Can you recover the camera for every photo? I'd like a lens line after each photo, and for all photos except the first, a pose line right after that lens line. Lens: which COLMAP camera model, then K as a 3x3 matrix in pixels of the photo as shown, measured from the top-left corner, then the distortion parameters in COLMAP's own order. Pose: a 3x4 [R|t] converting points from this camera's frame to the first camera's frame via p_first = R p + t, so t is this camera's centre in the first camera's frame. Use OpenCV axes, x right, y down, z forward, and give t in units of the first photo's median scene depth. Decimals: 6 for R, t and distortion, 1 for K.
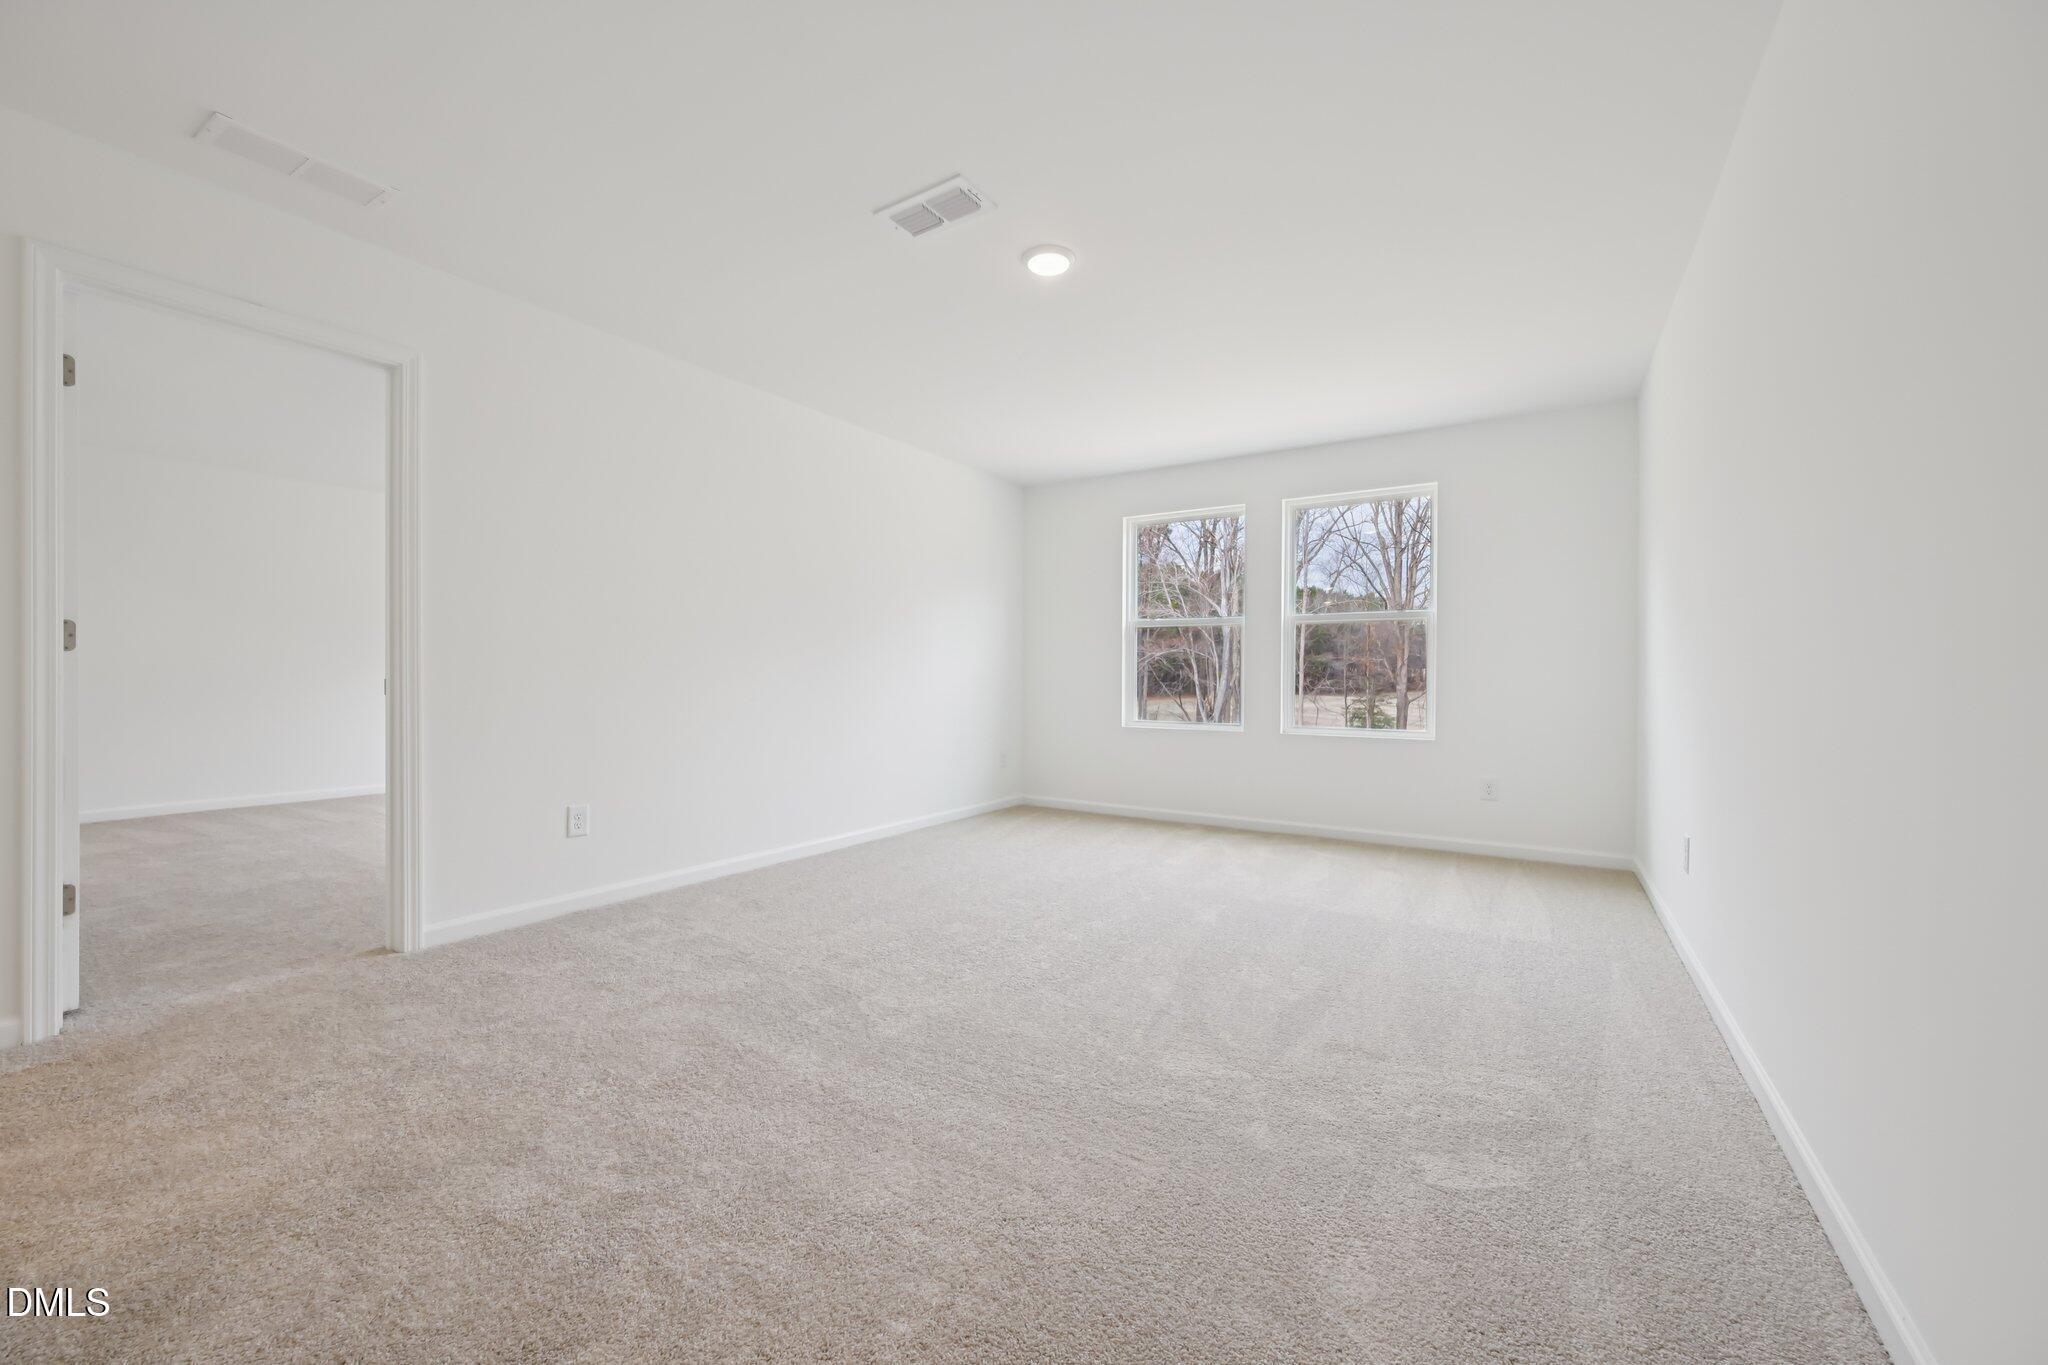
lens RADIAL K [[797.9, 0, 1024.0], [0, 797.9, 682.5], [0, 0, 1]] dist [0.008855, -0.000047]
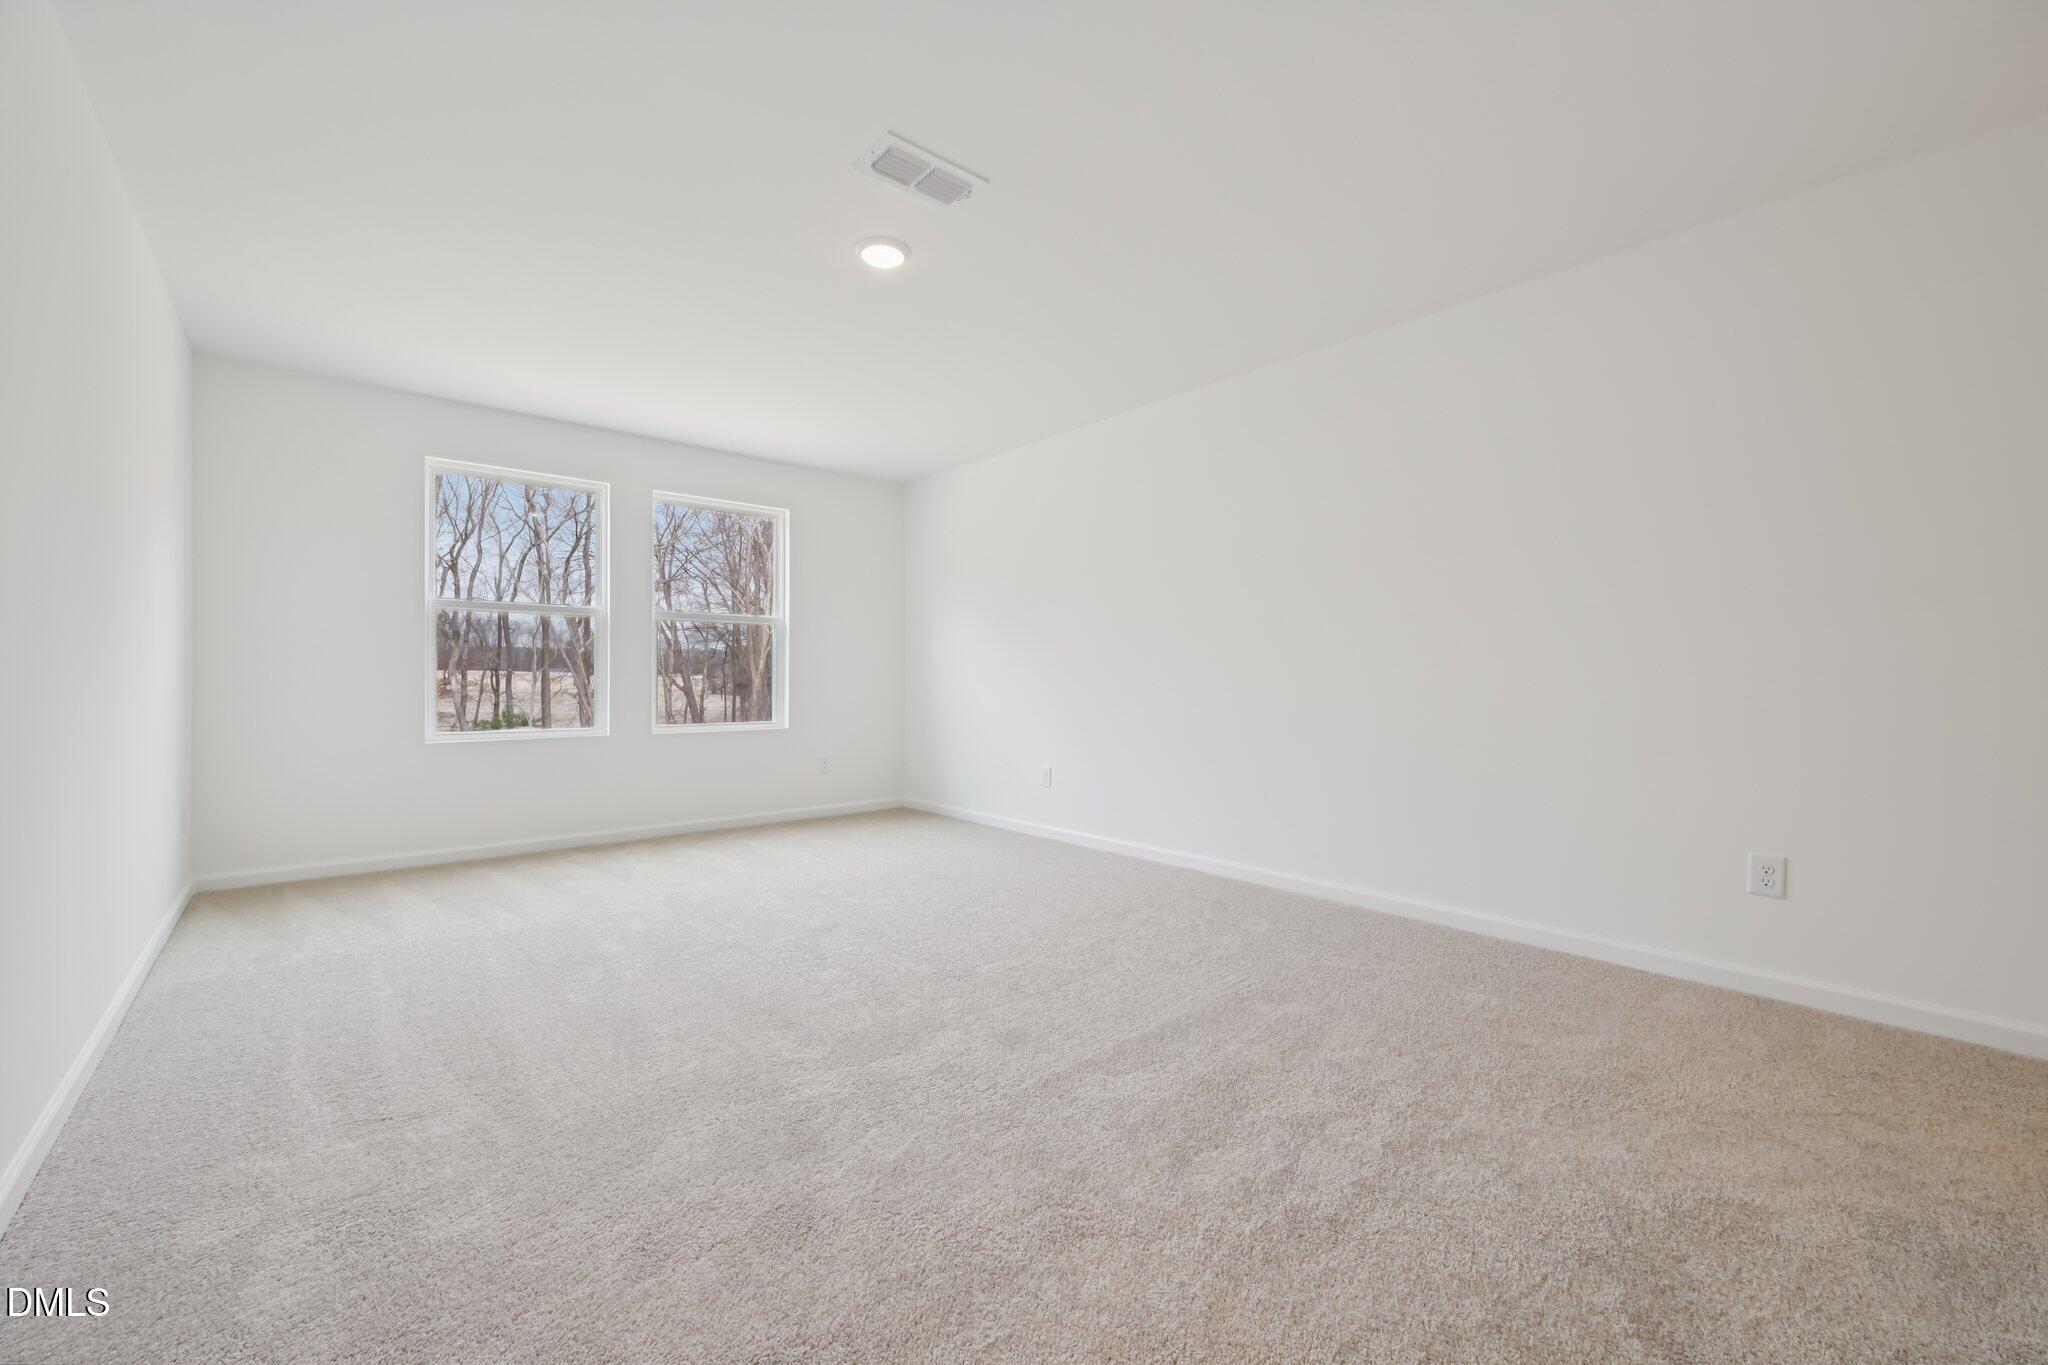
lens RADIAL K [[797.9, 0, 1024.0], [0, 797.9, 682.5], [0, 0, 1]] dist [0.008855, -0.000047]
pose [[0.282480, -0.010977, 0.959210, -0.487606], [0.005015, 0.999938, 0.009966, -0.004546], [-0.959260, 0.001995, 0.282517, 0.312406]]
